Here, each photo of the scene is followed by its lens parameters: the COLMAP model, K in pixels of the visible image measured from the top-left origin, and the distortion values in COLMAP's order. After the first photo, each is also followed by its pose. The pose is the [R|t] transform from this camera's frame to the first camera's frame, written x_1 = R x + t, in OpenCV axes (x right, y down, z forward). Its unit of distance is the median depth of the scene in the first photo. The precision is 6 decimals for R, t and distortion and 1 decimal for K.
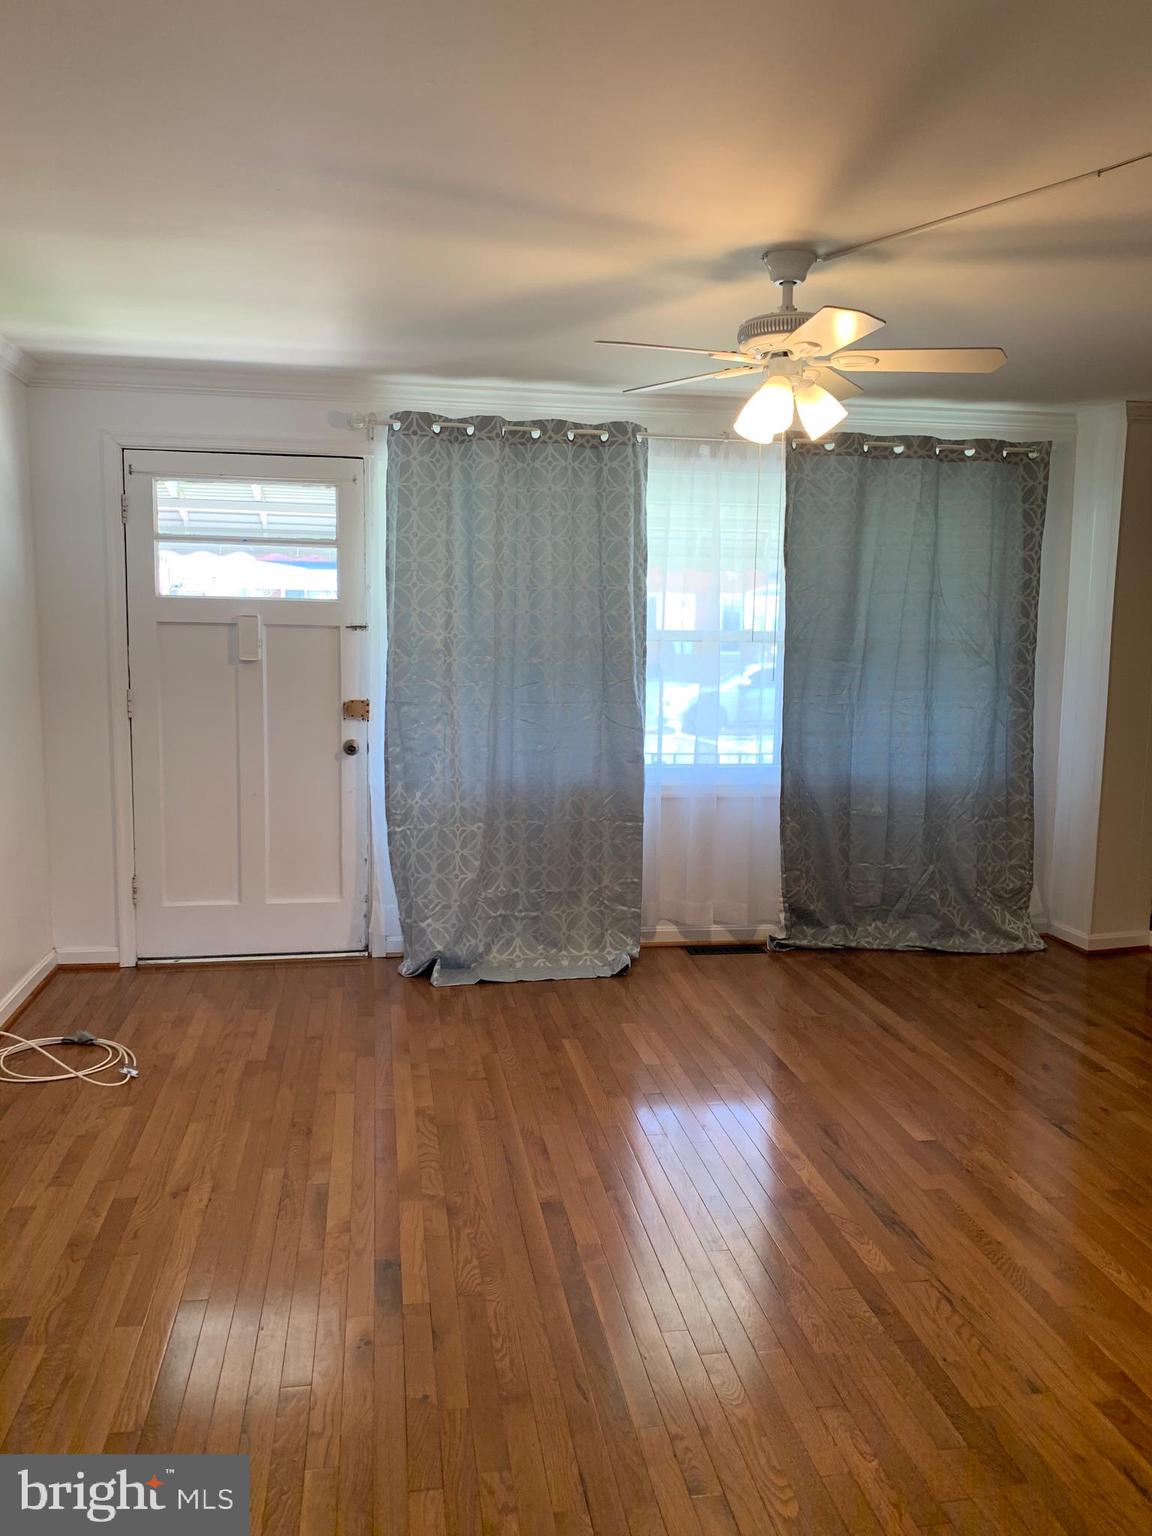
lens RADIAL K [[1155.3, 0, 576.0], [0, 1155.3, 768.0], [0, 0, 1]] dist [0.000955, 0.001867]
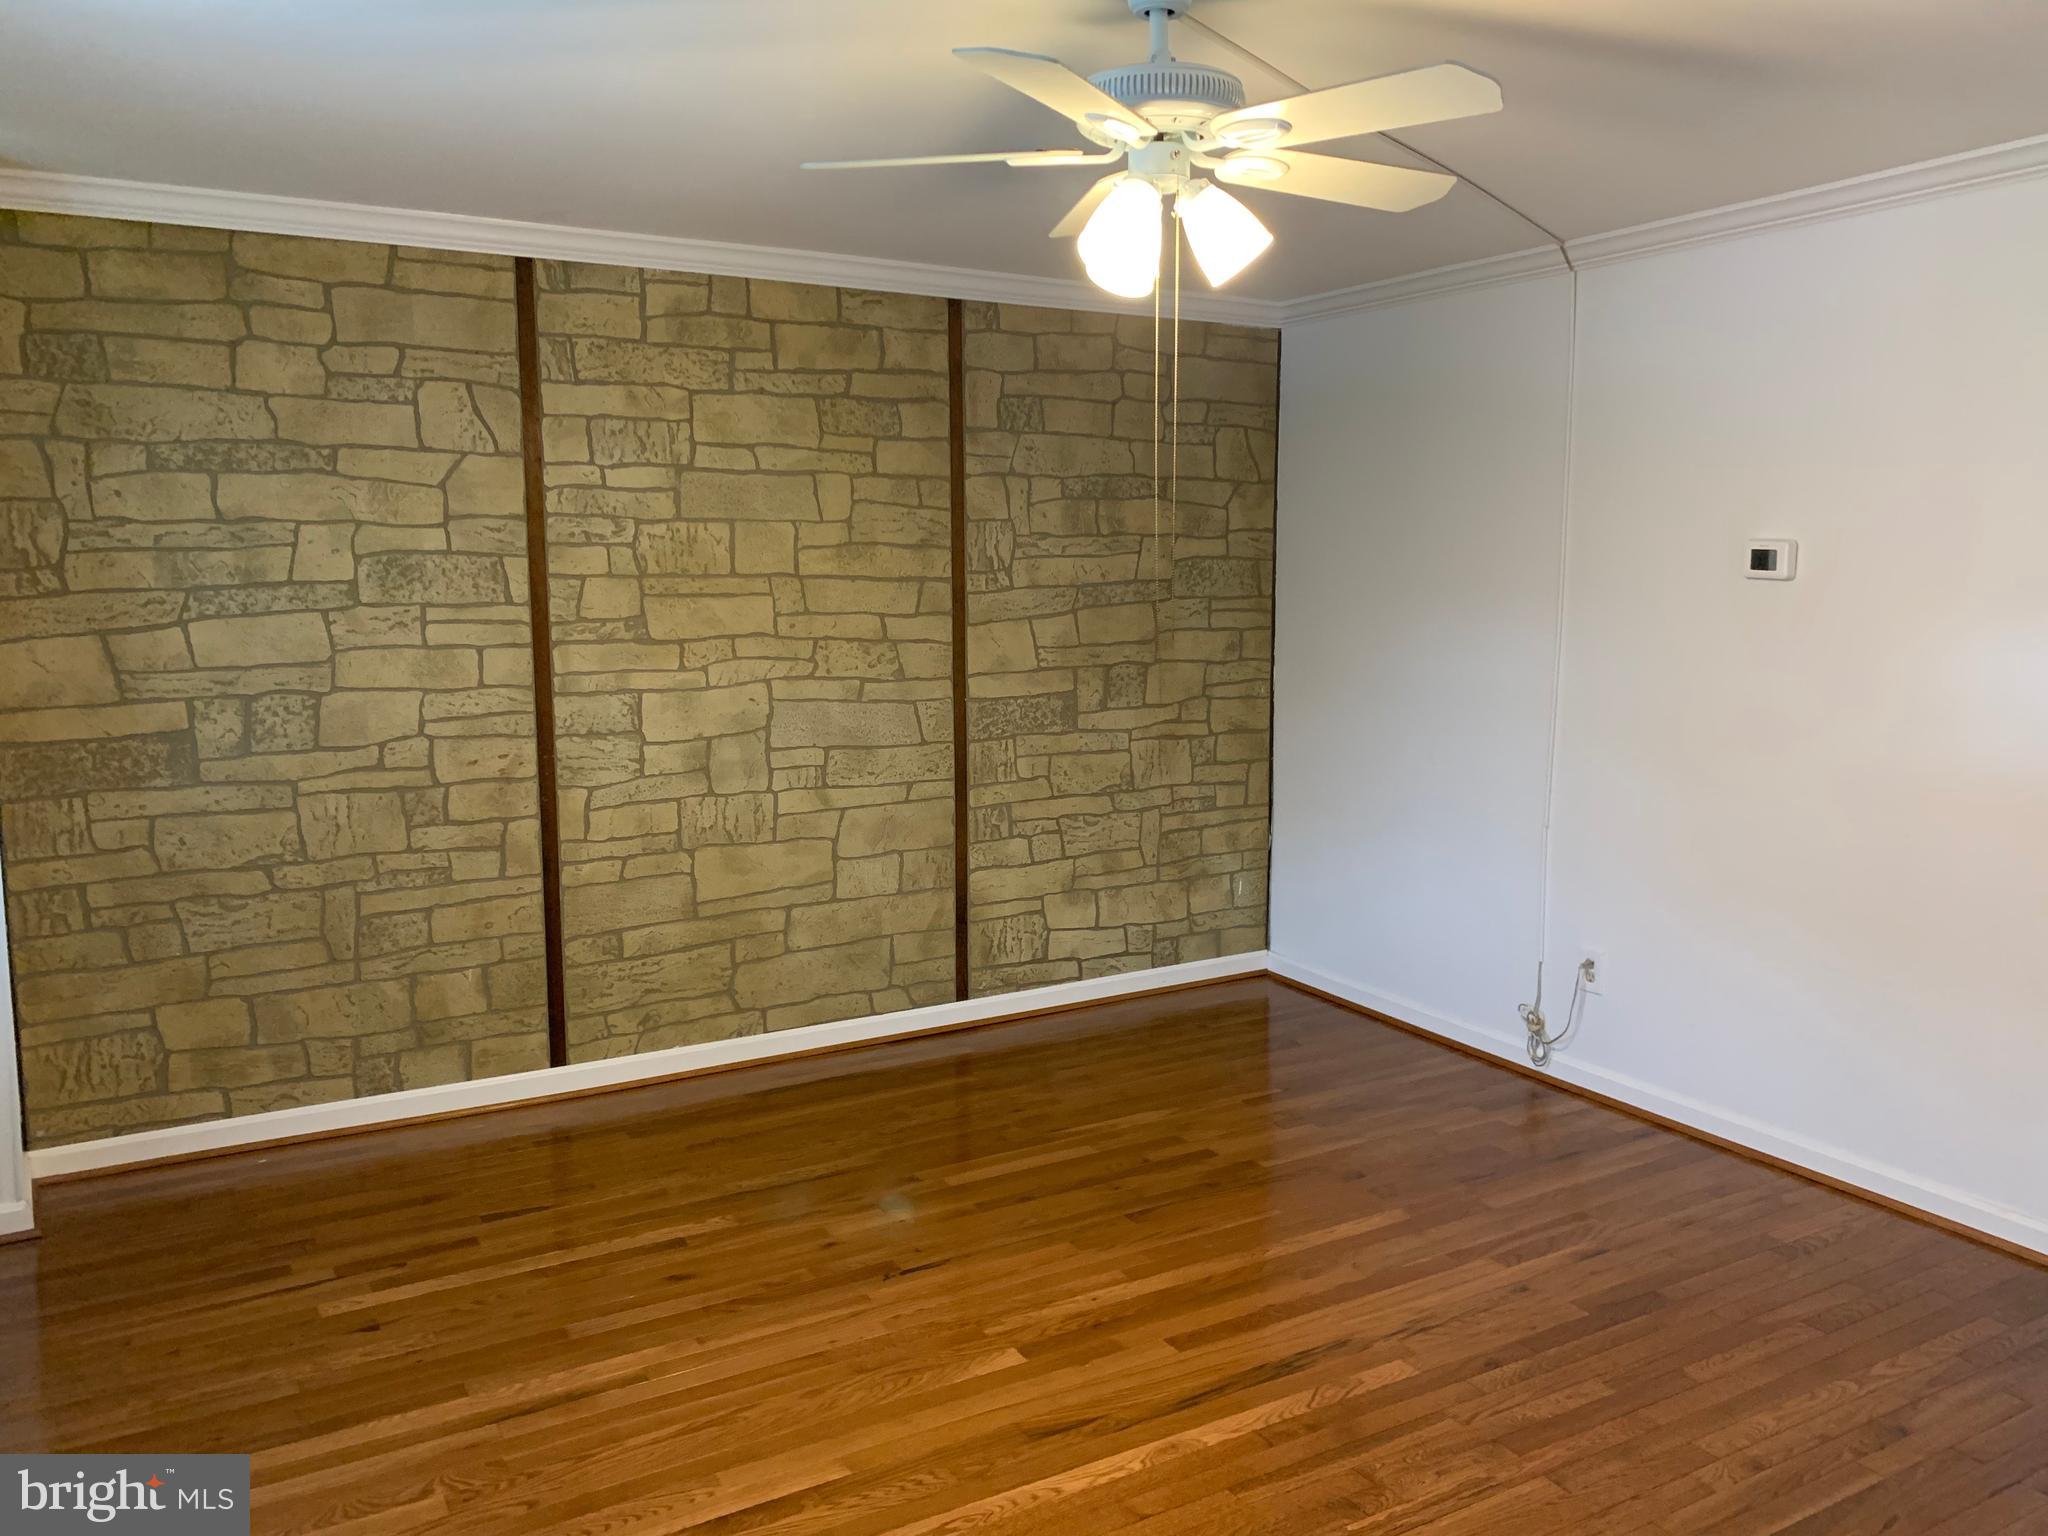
lens RADIAL K [[1549.5, 0, 1034.7], [0, 1549.5, 762.9], [0, 0, 1]] dist [0.162152, -0.312922]
pose [[-0.346391, -0.136185, 0.928152, -0.423998], [0.113923, 0.975976, 0.185719, -0.156575], [-0.931147, 0.170069, -0.322555, 1.013386]]
